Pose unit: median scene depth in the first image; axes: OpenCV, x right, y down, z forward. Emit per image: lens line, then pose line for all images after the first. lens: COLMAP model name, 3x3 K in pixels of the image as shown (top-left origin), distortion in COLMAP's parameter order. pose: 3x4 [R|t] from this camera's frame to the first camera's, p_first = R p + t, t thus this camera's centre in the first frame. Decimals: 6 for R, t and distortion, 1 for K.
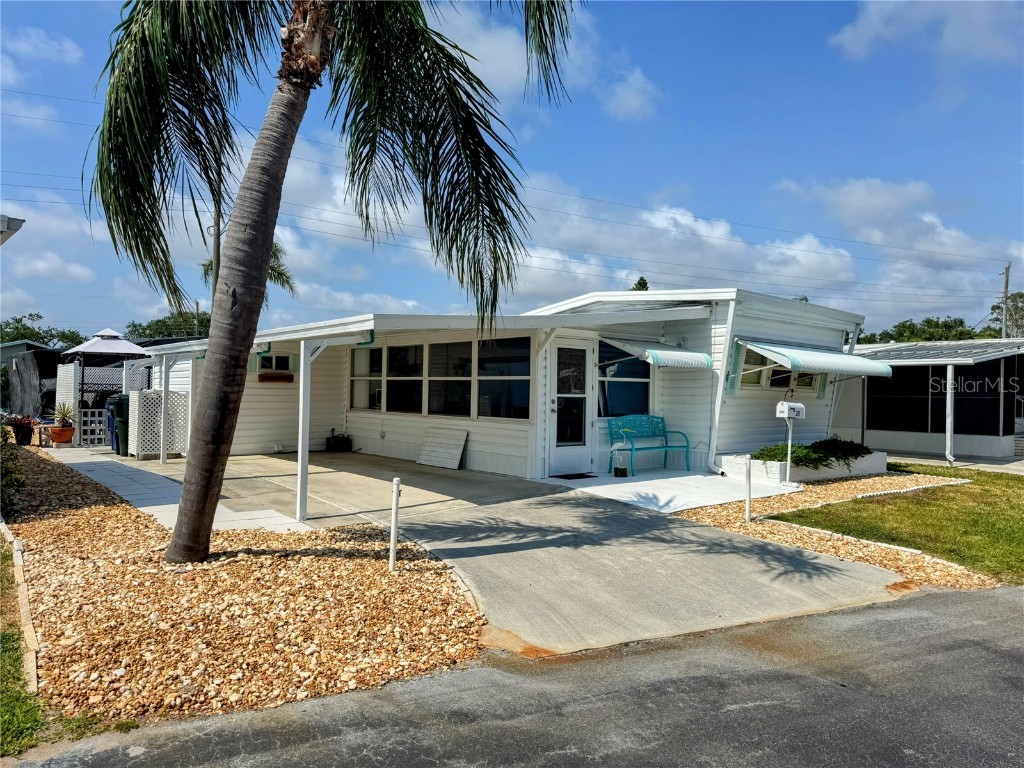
lens RADIAL K [[715.7, 0, 512.0], [0, 715.7, 384.0], [0, 0, 1]] dist [-0.002420, -0.004927]
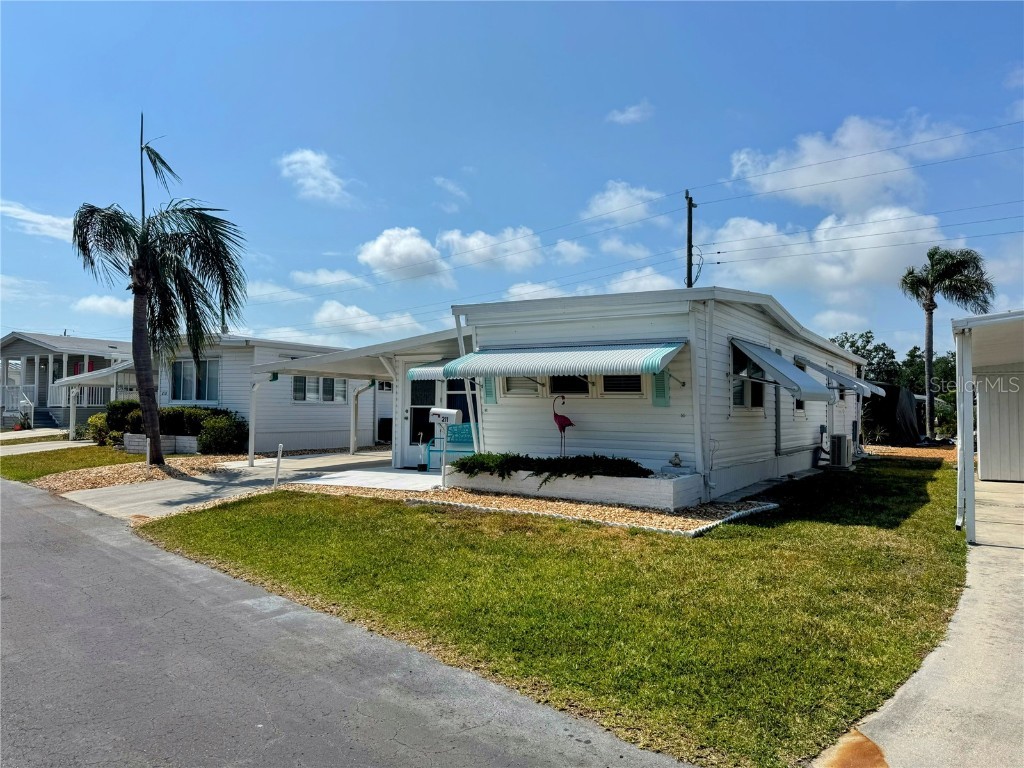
lens RADIAL K [[728.3, 0, 512.0], [0, 728.3, 384.0], [0, 0, 1]] dist [0.030307, -0.003463]
pose [[0.303480, -0.048280, -0.951614, 1.363045], [0.008552, 0.998813, -0.047947, 0.039245], [0.952799, 0.006413, 0.303533, 0.738851]]
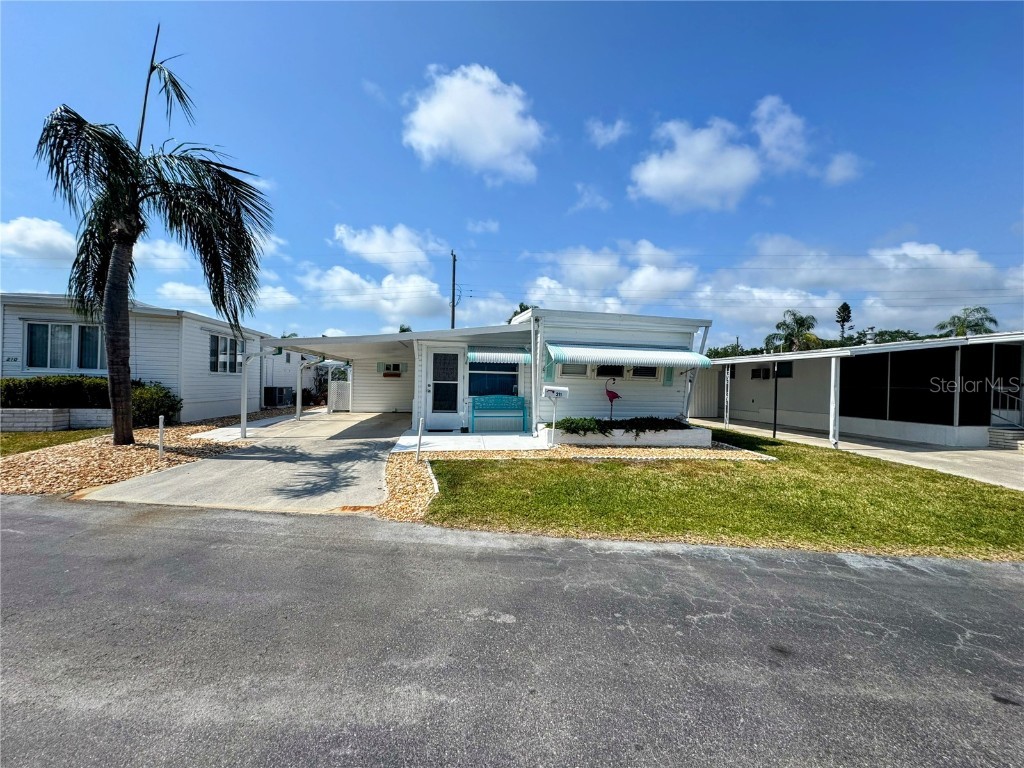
lens RADIAL K [[410.1, 0, 509.6], [0, 410.1, 382.3], [0, 0, 1]] dist [-0.002505, 0.000229]
pose [[0.853510, -0.000574, -0.521075, 0.694680], [-0.000274, 0.999999, -0.001550, 0.017442], [0.521076, 0.001465, 0.853509, 0.258614]]
